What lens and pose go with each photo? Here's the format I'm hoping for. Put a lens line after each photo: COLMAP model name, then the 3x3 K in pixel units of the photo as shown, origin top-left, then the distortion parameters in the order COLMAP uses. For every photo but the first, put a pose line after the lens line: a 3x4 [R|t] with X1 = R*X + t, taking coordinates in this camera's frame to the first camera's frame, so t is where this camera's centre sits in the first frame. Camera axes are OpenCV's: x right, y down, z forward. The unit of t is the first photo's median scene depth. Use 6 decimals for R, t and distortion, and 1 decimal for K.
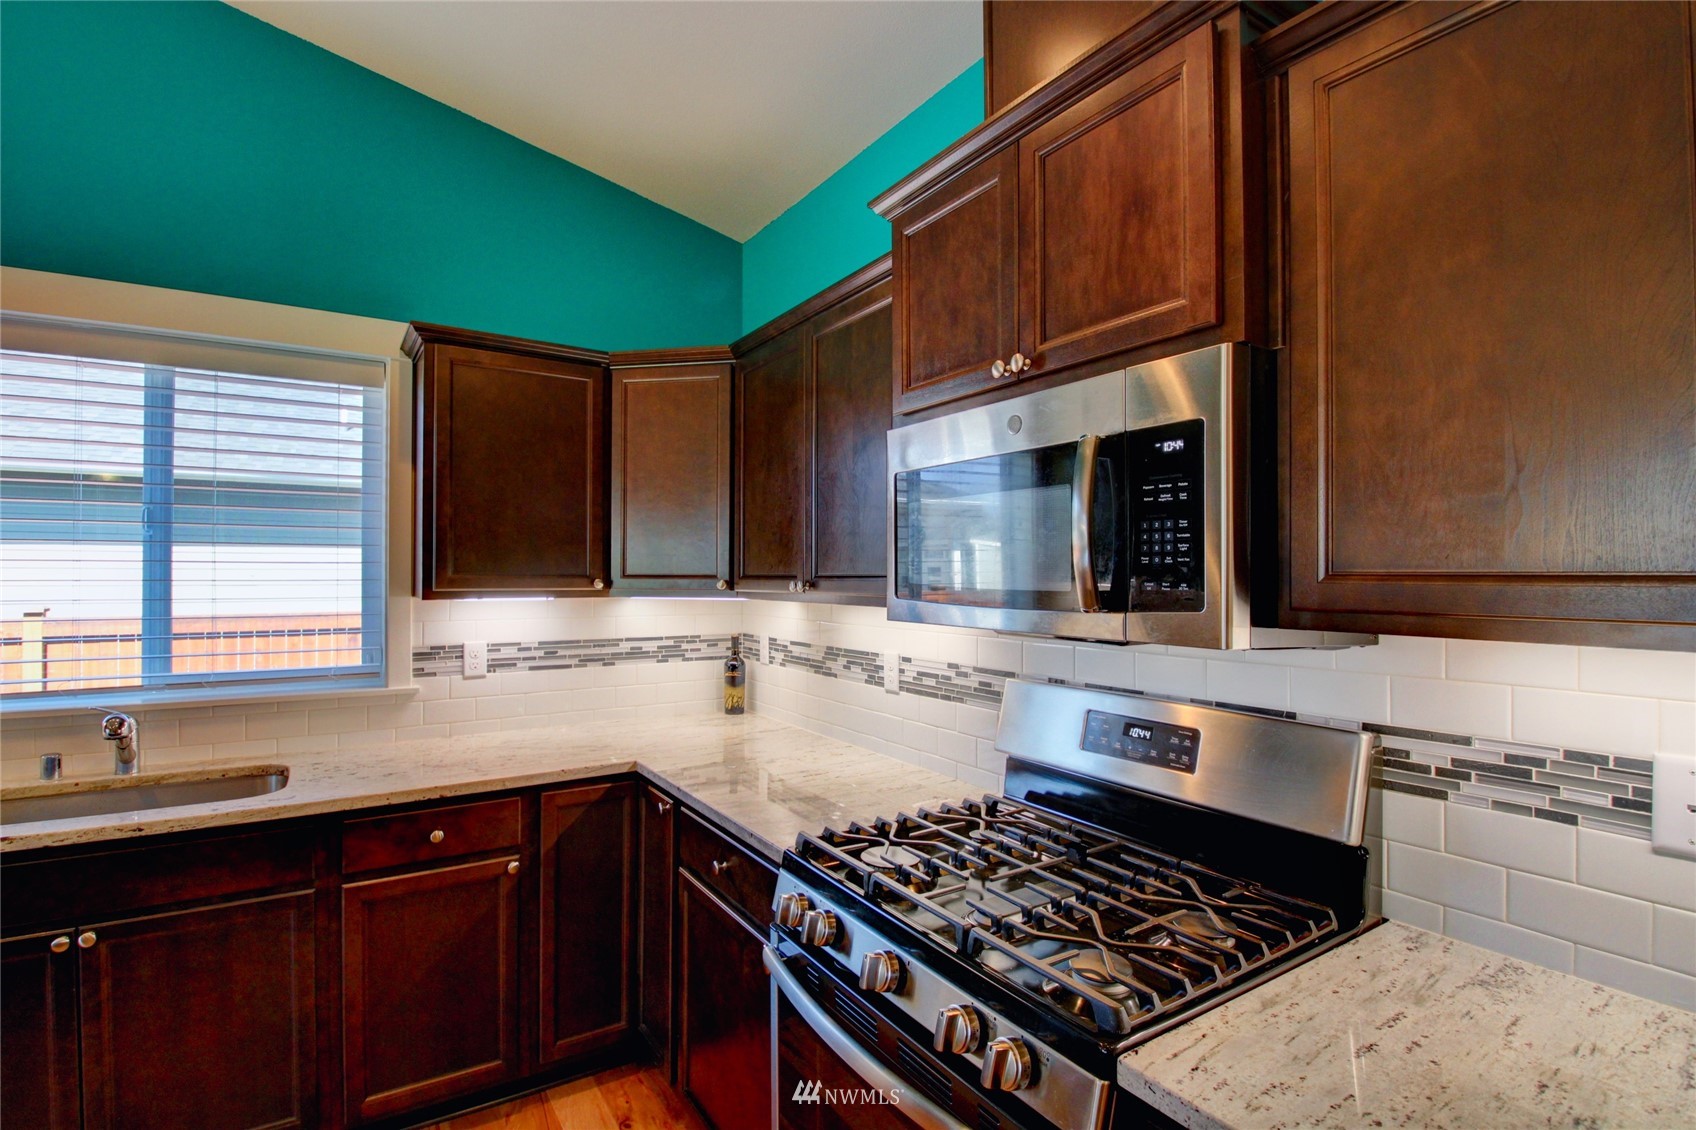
lens RADIAL K [[797.1, 0, 846.7], [0, 797.1, 569.9], [0, 0, 1]] dist [-0.000429, -0.016697]
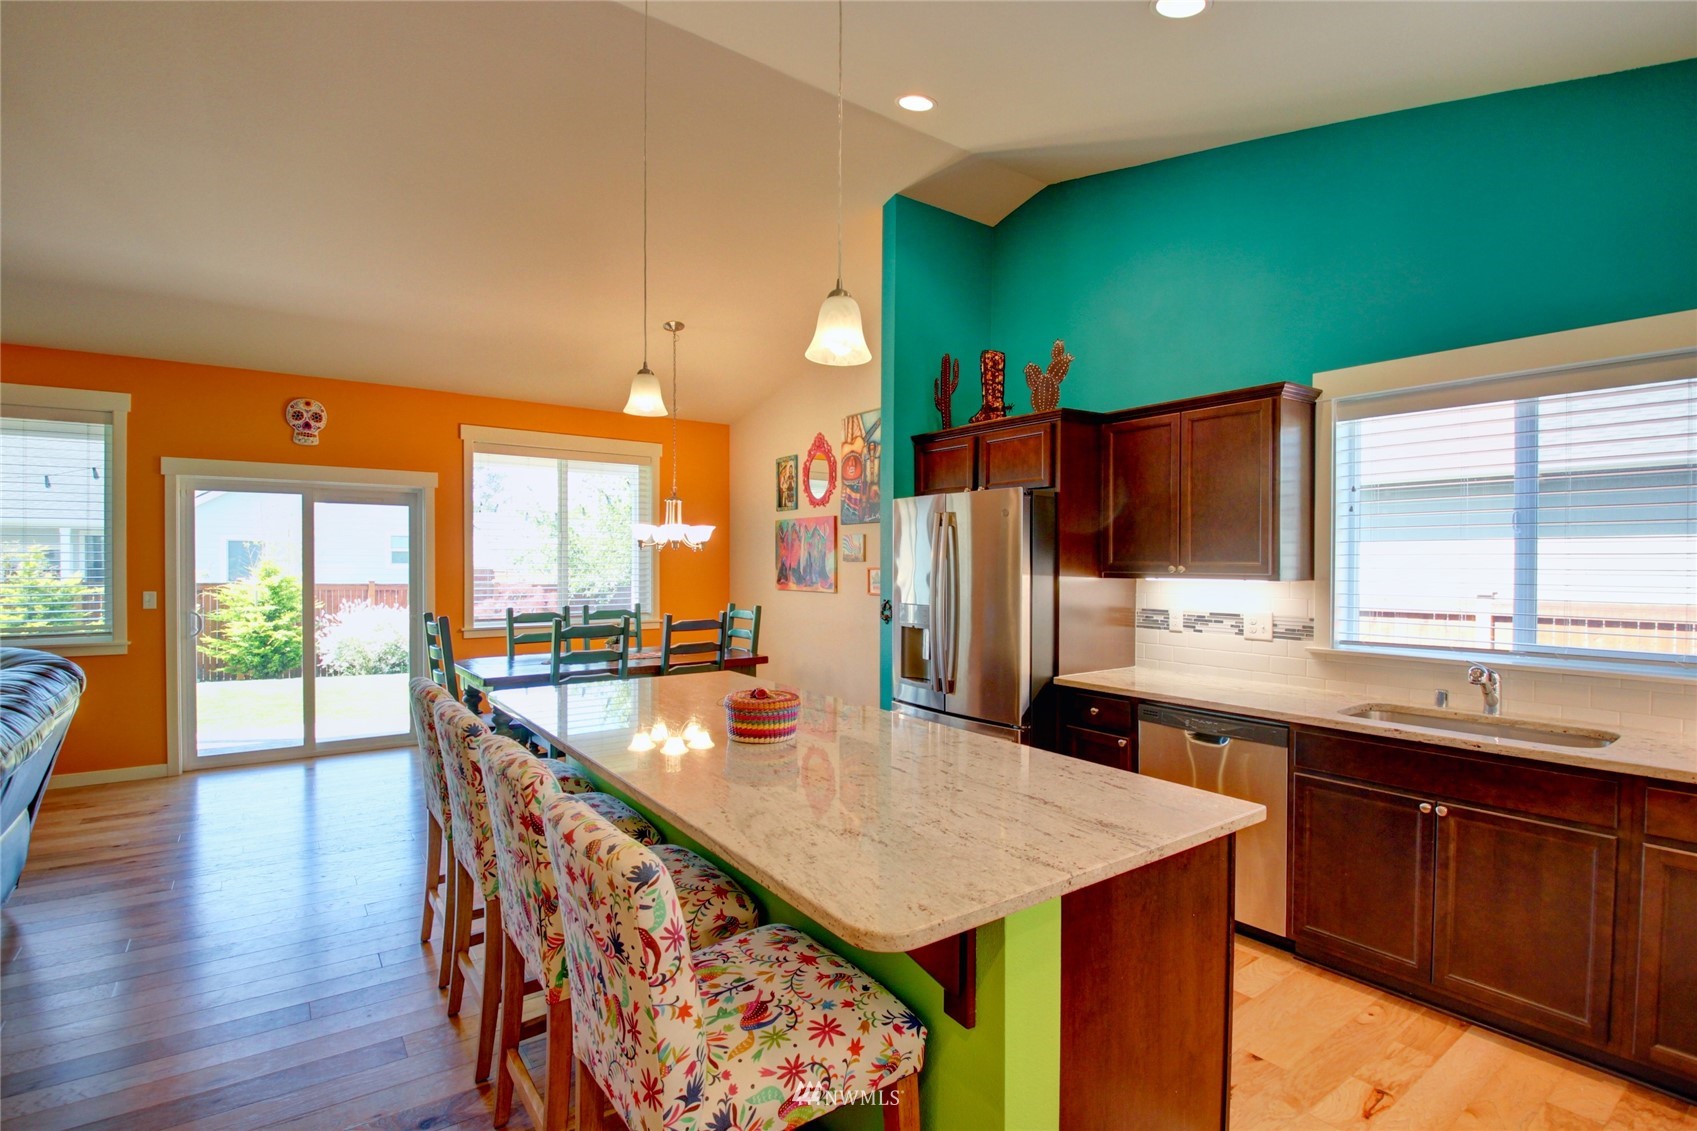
lens RADIAL K [[792.5, 0, 843.7], [0, 792.5, 571.4], [0, 0, 1]] dist [0.009312, -0.020536]
pose [[0.052163, 0.012544, -0.998560, 0.336635], [0.003352, 0.999913, 0.012736, -0.003157], [0.998633, -0.004011, 0.052116, -0.156037]]
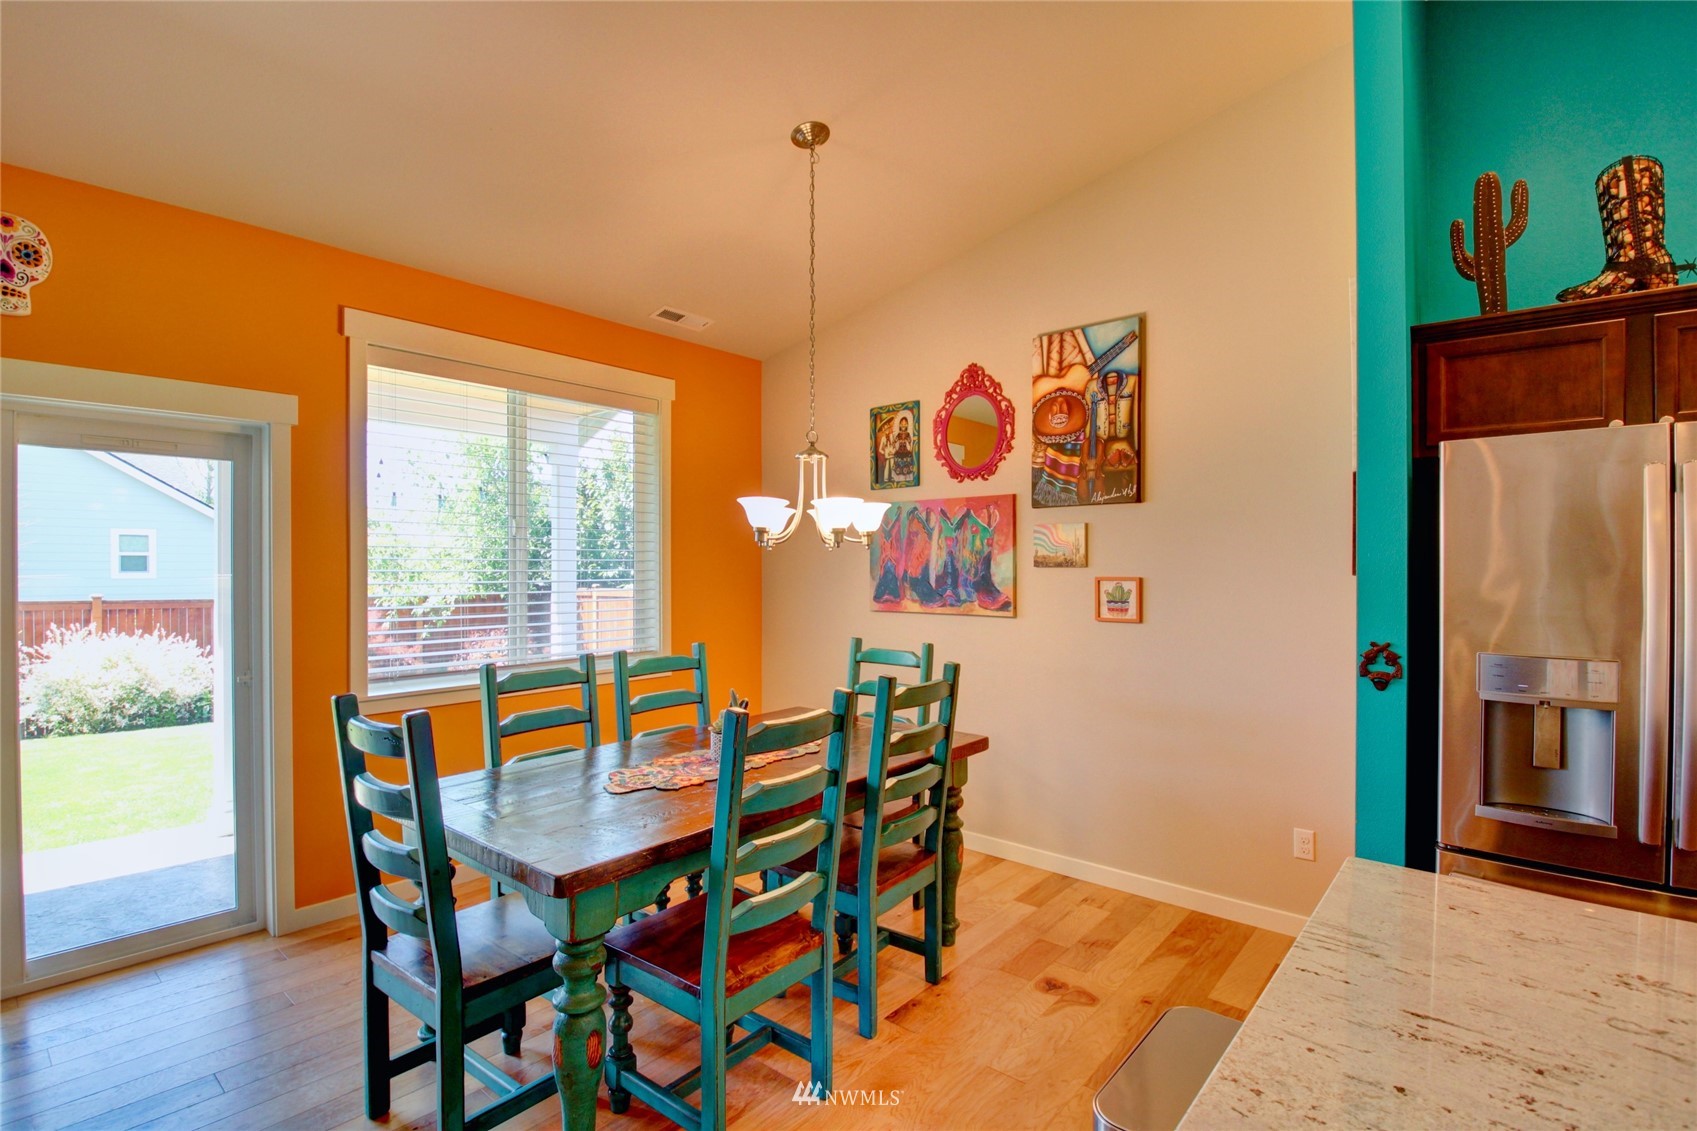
lens RADIAL K [[792.5, 0, 843.7], [0, 792.5, 571.4], [0, 0, 1]] dist [0.009312, -0.020536]
pose [[0.285173, 0.006201, -0.958456, -0.880300], [0.006070, 0.999947, 0.008276, -0.009560], [0.958457, -0.008178, 0.285120, -0.900157]]
